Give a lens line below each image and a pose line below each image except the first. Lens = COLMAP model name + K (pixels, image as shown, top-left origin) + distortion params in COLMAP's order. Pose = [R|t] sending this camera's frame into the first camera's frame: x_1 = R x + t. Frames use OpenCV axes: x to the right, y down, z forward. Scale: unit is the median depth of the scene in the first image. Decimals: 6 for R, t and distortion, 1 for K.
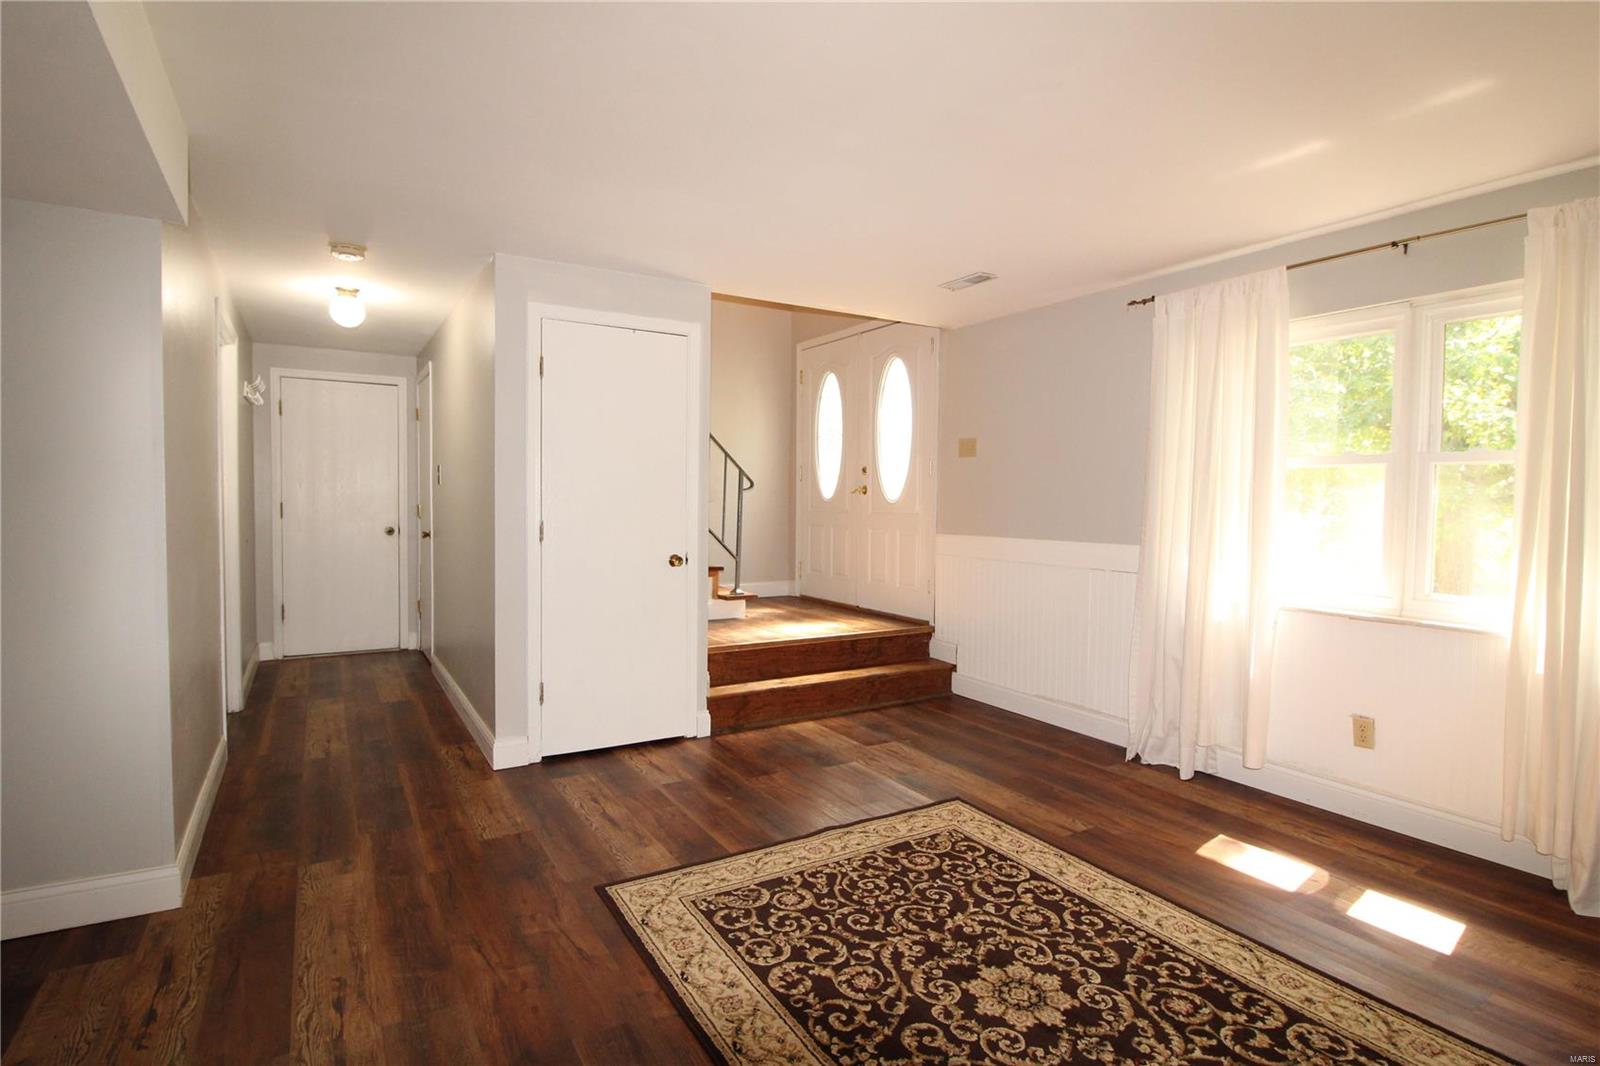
lens RADIAL K [[805.1, 0, 801.2], [0, 805.1, 534.2], [0, 0, 1]] dist [-0.004245, -0.001363]
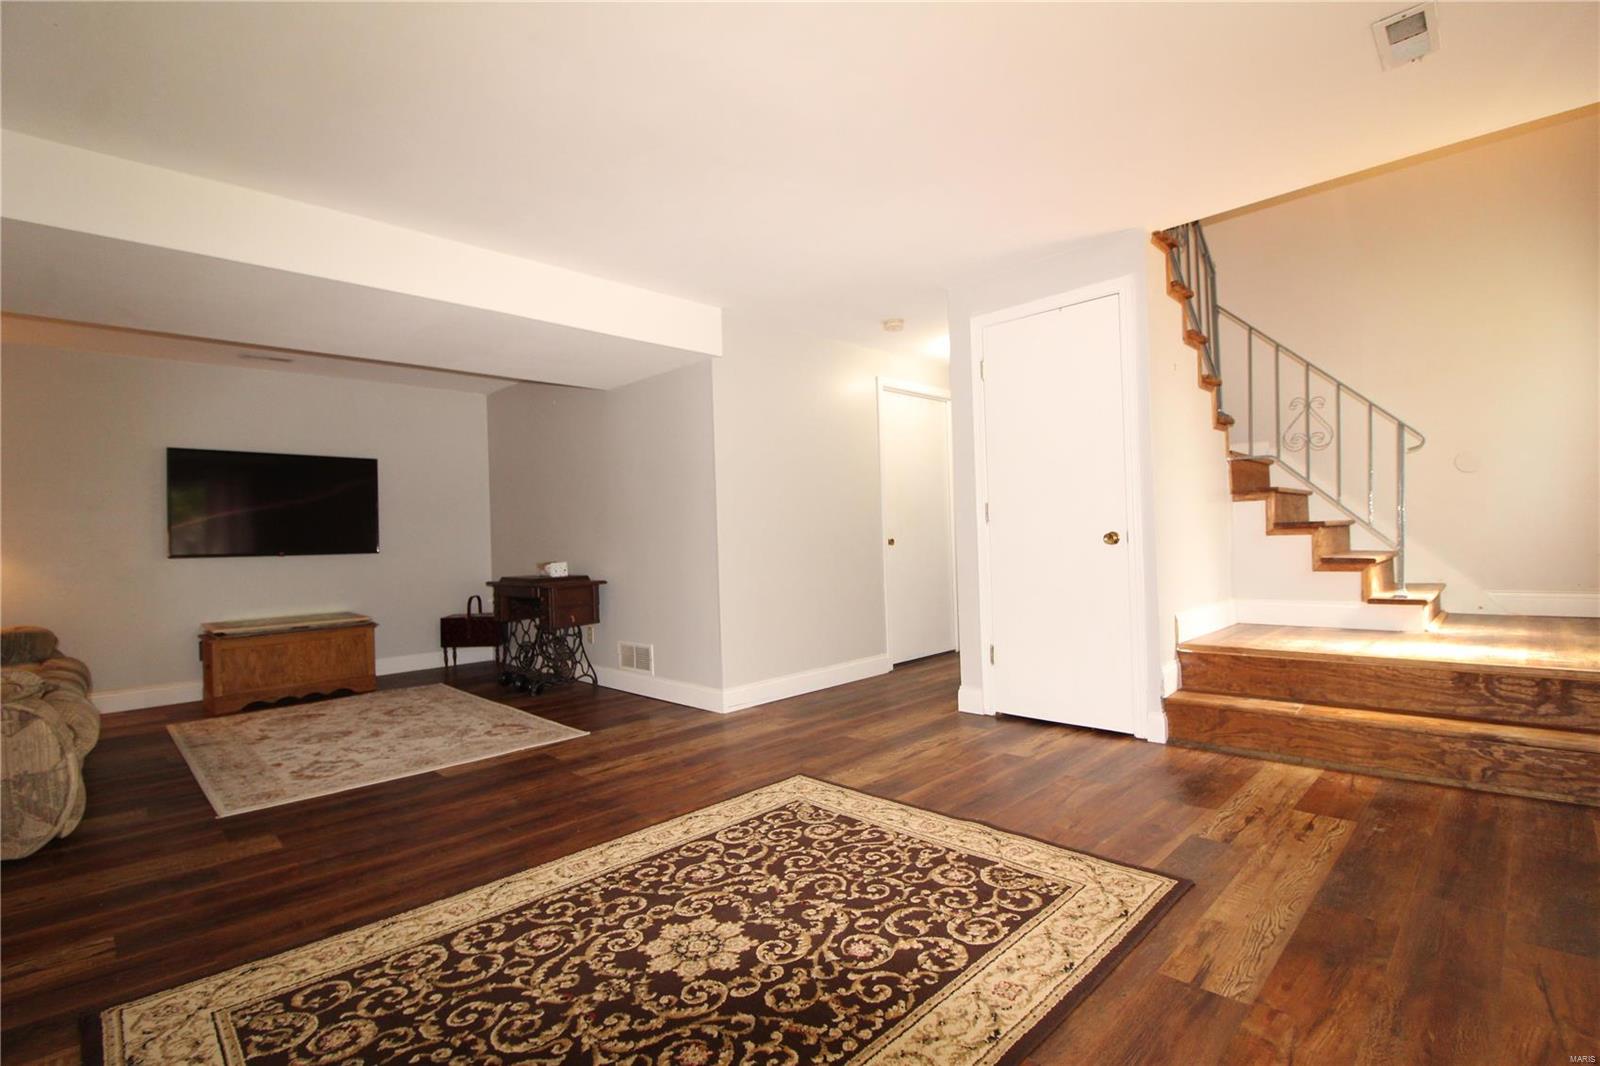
lens RADIAL K [[740.1, 0, 805.8], [0, 740.1, 533.2], [0, 0, 1]] dist [-0.007870, -0.001151]
pose [[0.236520, -0.026969, -0.971252, 0.953160], [-0.004740, 0.999571, -0.028909, 0.086435], [0.971615, 0.011441, 0.236290, 0.743117]]
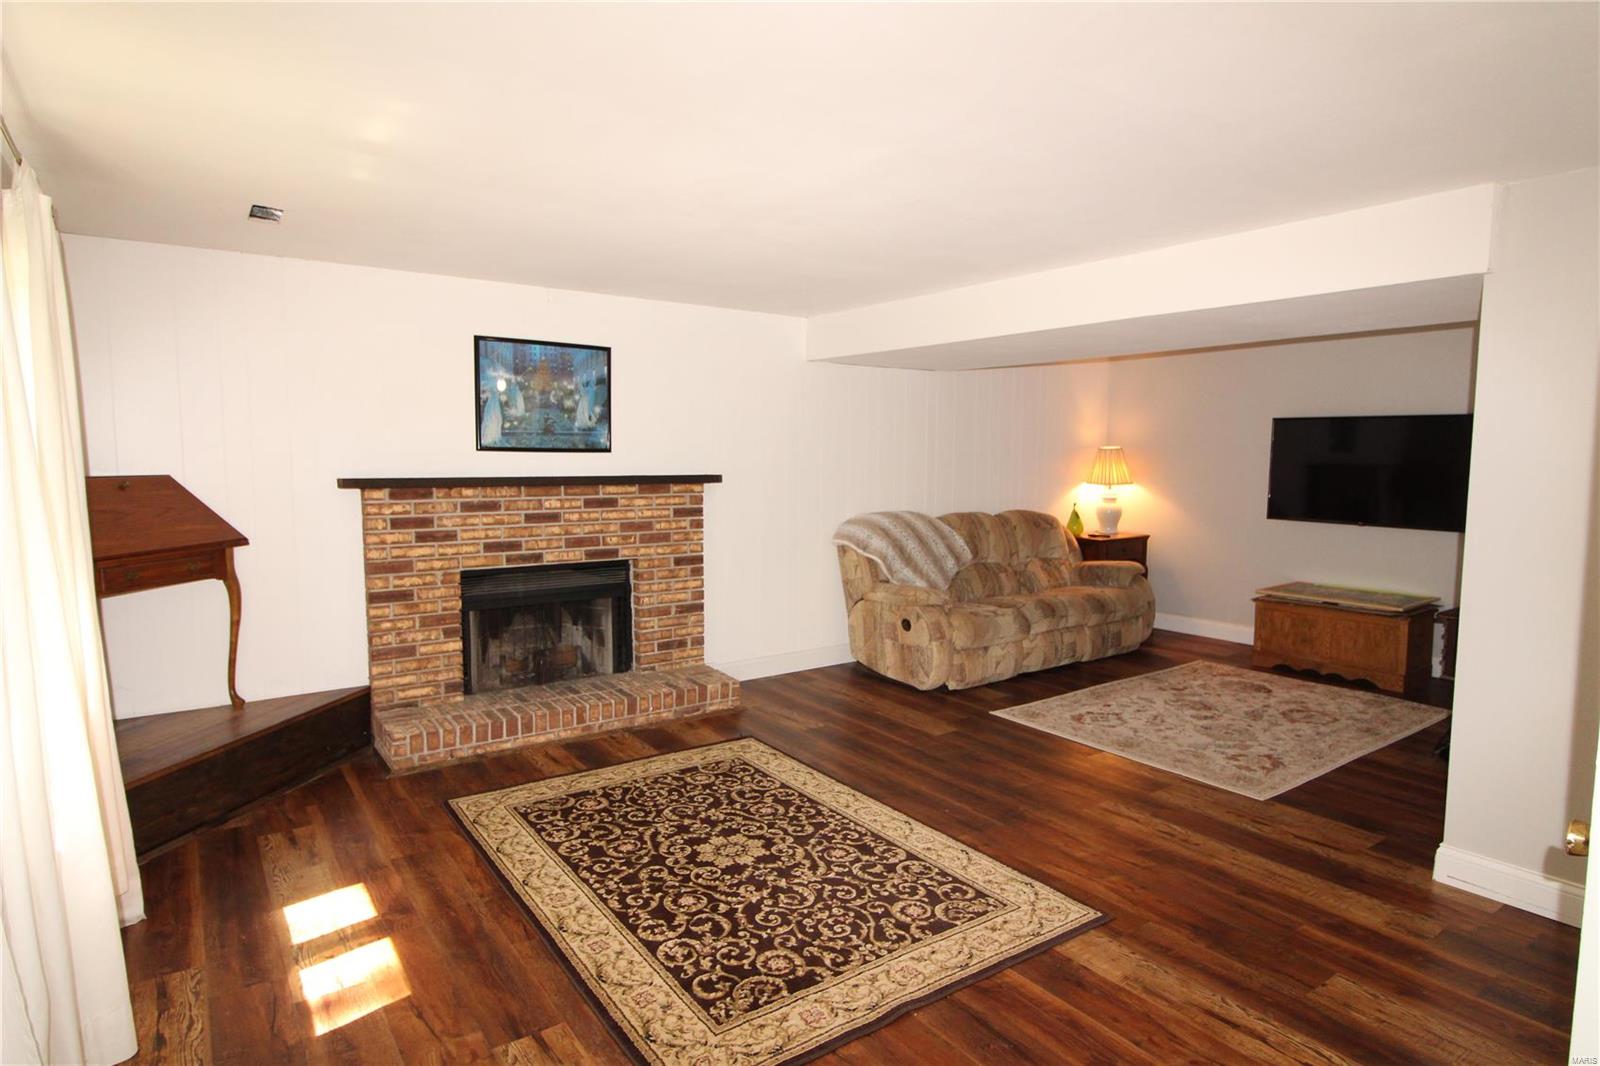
lens RADIAL K [[875.1, 0, 803.7], [0, 875.1, 534.3], [0, 0, 1]] dist [0.005302, 0.000065]
pose [[-0.997000, -0.008722, -0.076909, 0.218180], [-0.018810, 0.991145, 0.131445, -0.167234], [0.075081, 0.132497, -0.988336, 2.038991]]
